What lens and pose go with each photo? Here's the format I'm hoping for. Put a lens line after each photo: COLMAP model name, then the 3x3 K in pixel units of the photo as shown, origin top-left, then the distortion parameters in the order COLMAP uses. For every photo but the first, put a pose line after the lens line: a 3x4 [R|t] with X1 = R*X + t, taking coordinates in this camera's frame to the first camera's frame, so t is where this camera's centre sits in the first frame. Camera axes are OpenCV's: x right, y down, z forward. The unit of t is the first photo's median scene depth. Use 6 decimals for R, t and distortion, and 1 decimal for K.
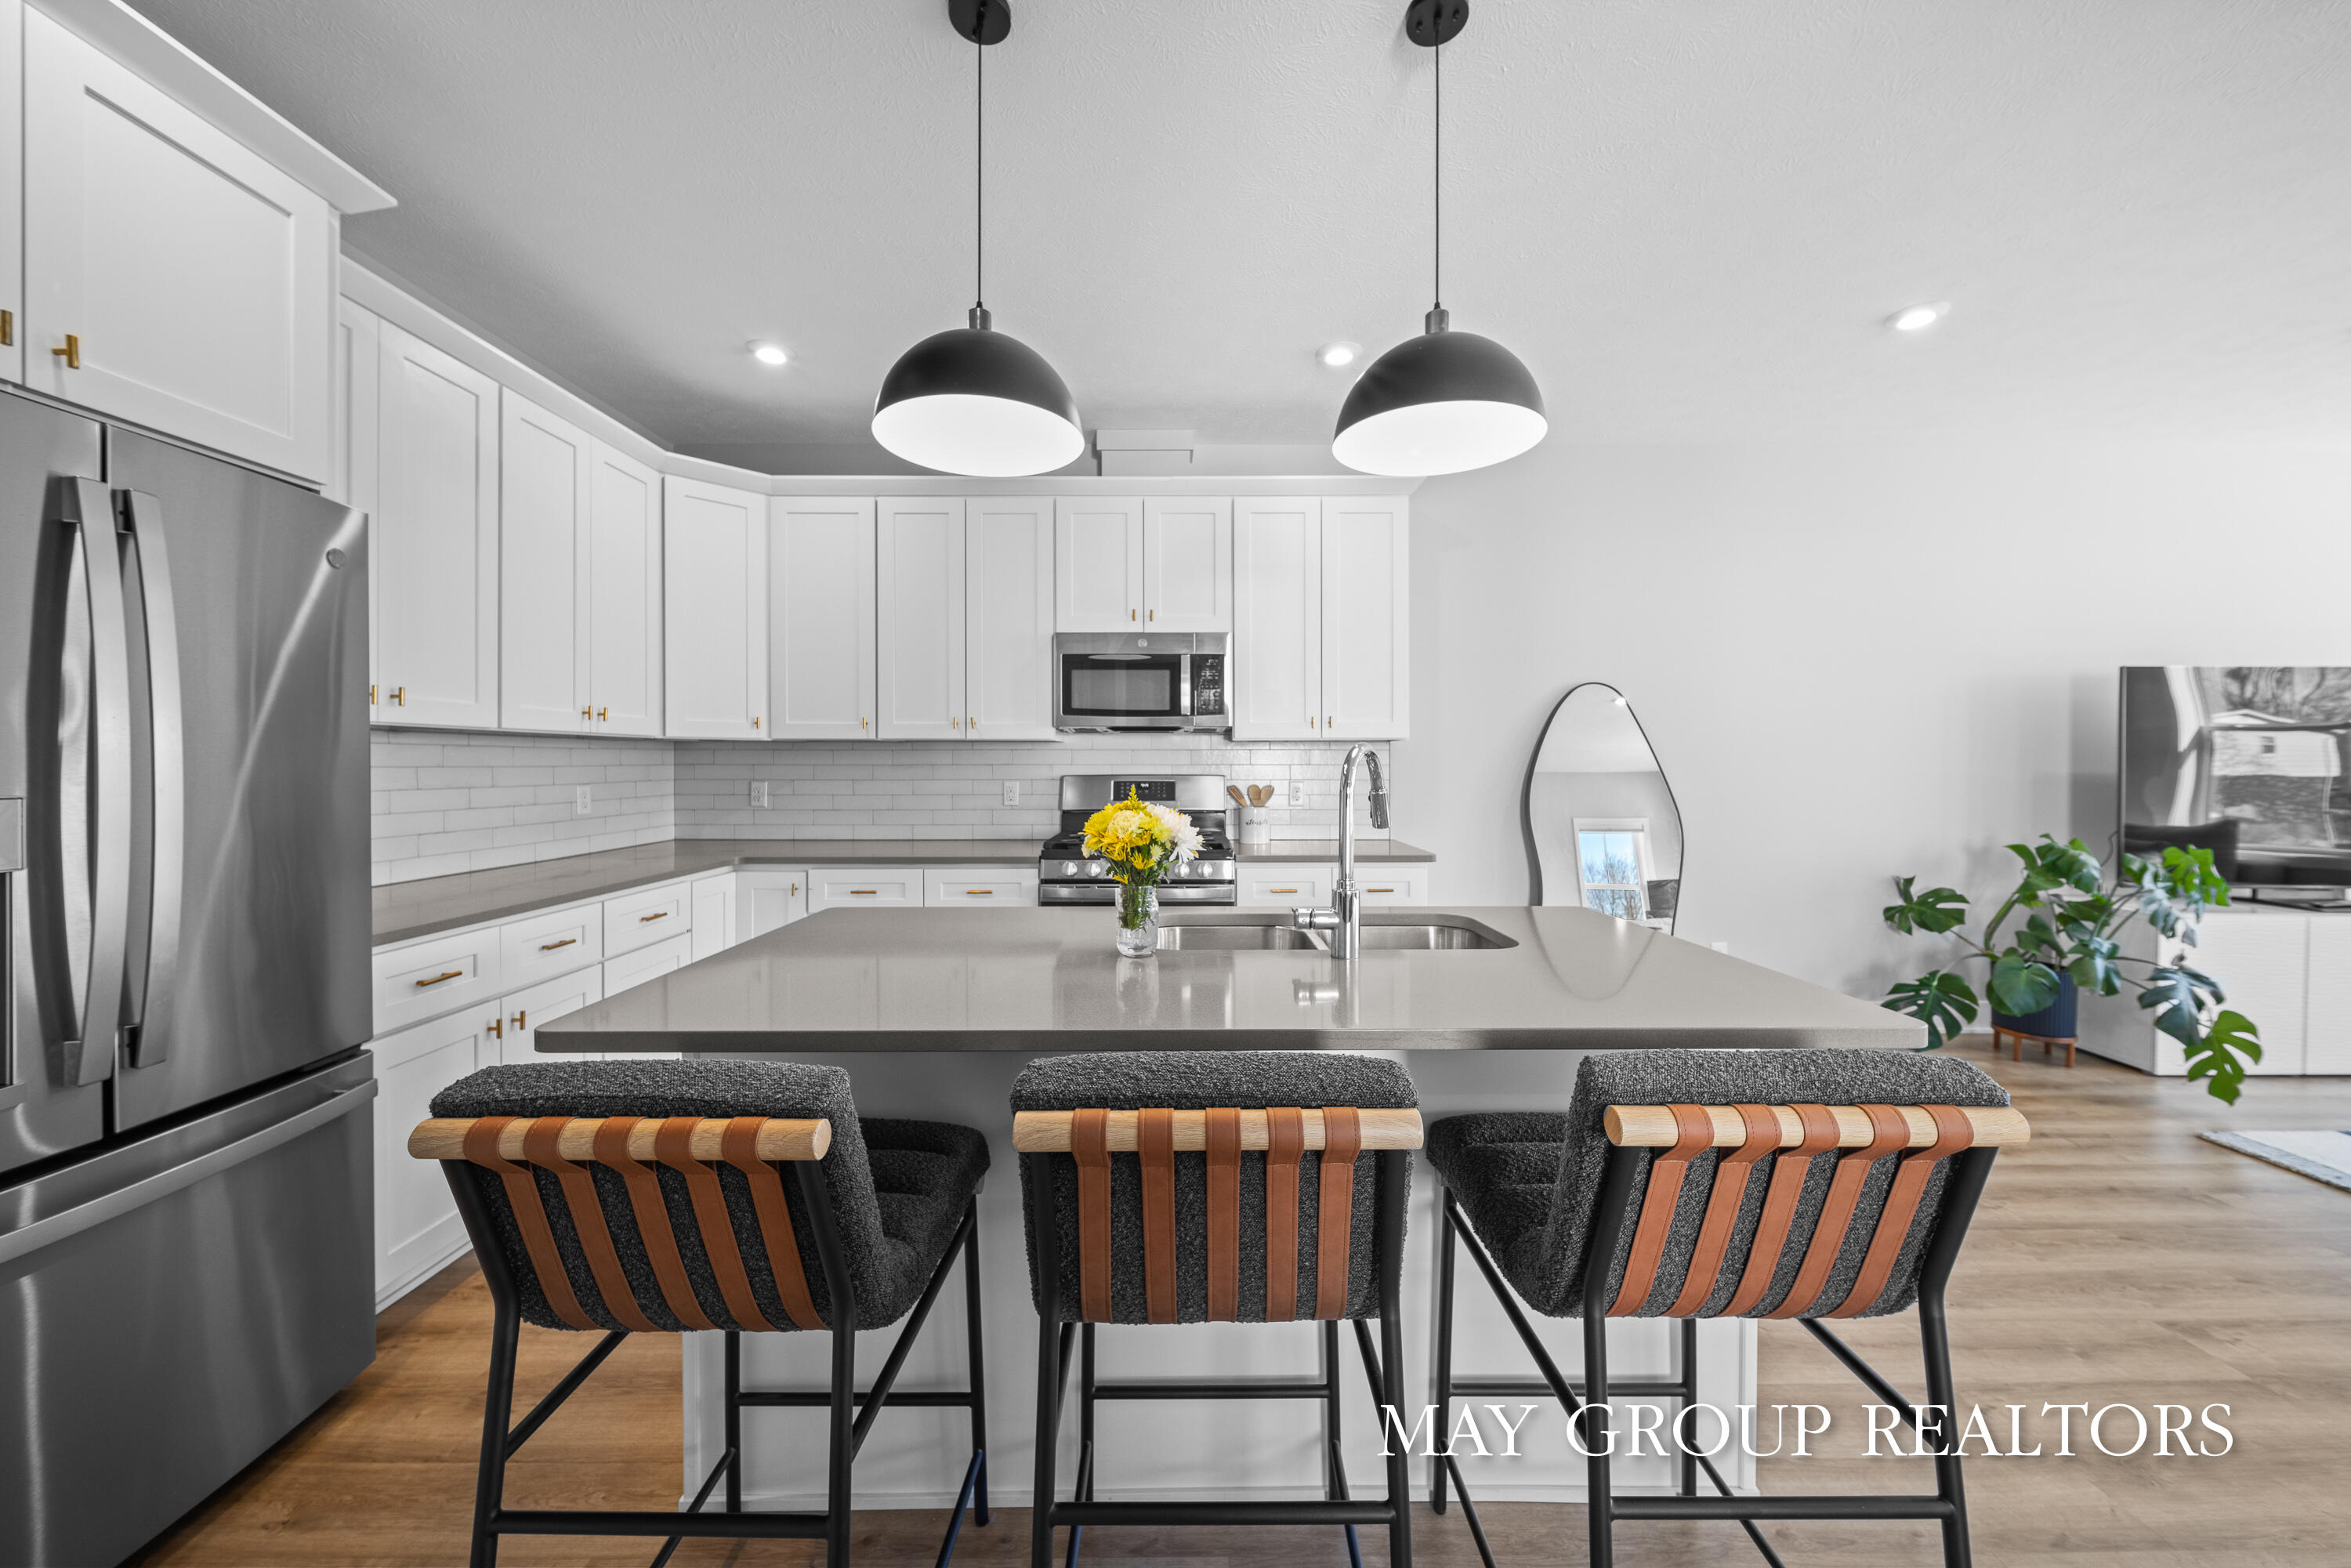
lens RADIAL K [[828.3, 0, 1173.4], [0, 828.3, 770.0], [0, 0, 1]] dist [-0.003173, -0.000430]
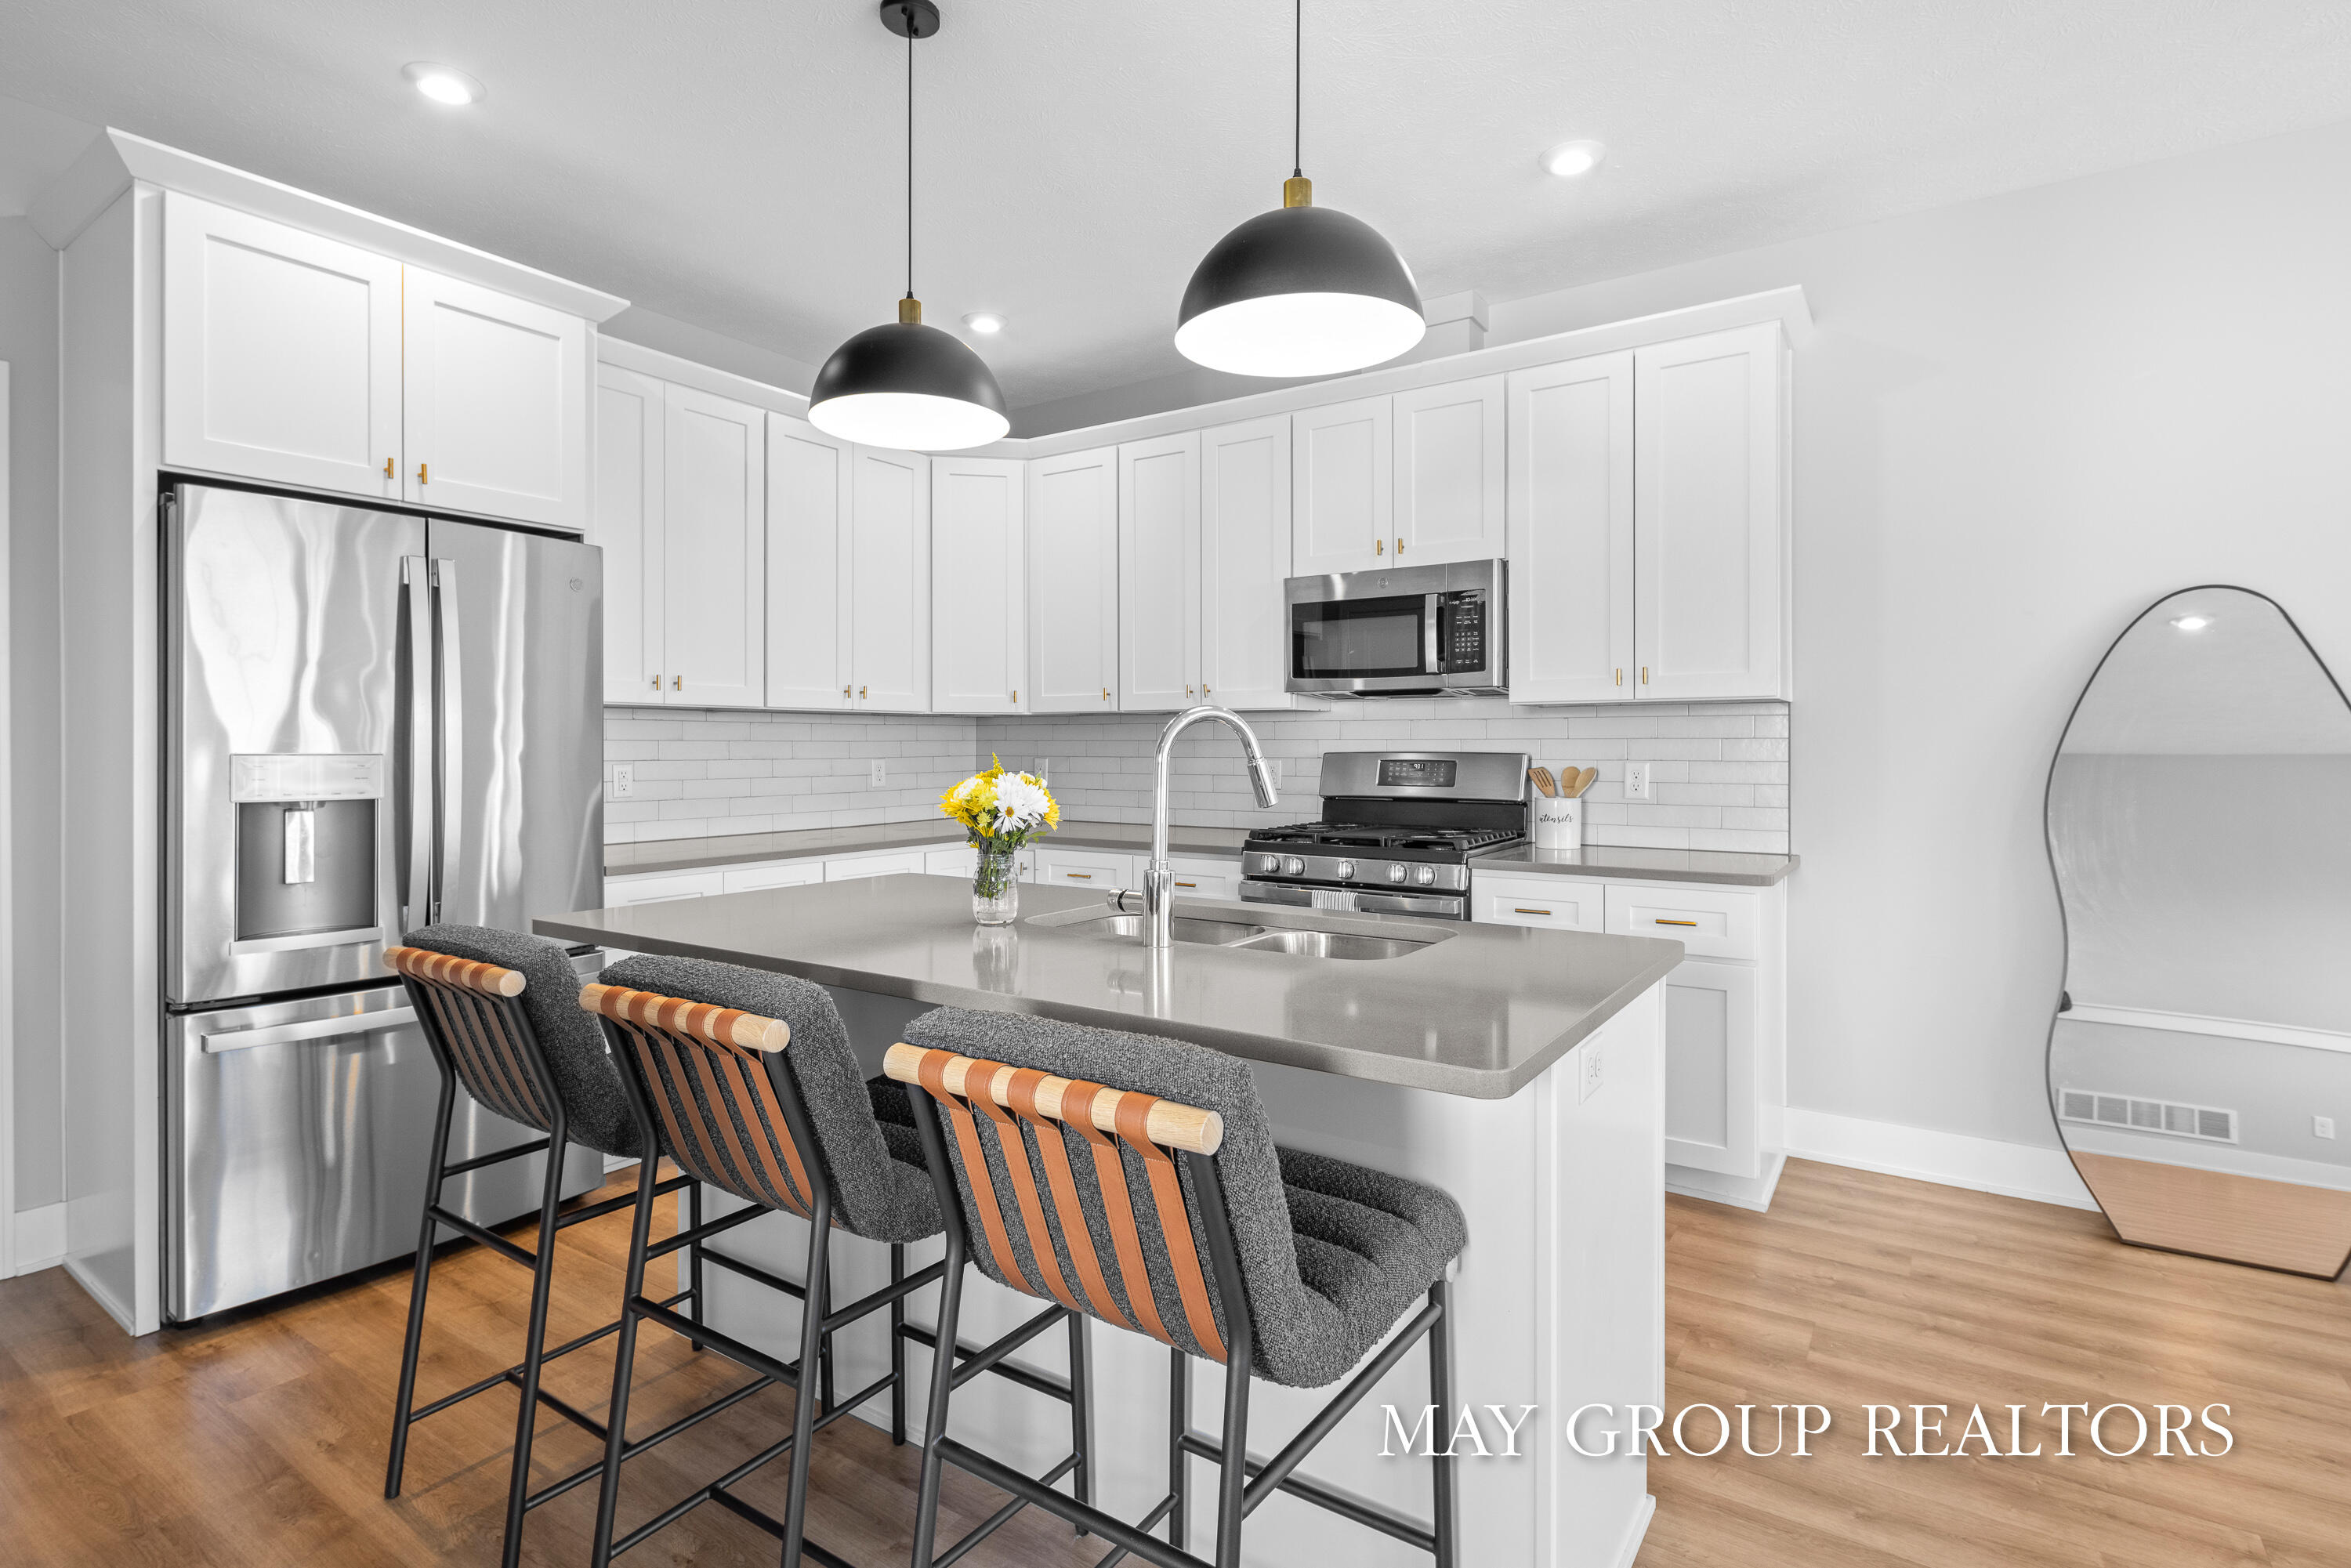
lens RADIAL K [[1135.1, 0, 1167.2], [0, 1135.1, 769.2], [0, 0, 1]] dist [0.002540, -0.000321]
pose [[0.826769, 0.011200, -0.562431, 0.426529], [-0.003809, 0.999890, 0.014312, 0.009023], [0.562529, -0.009690, 0.826721, -0.003928]]
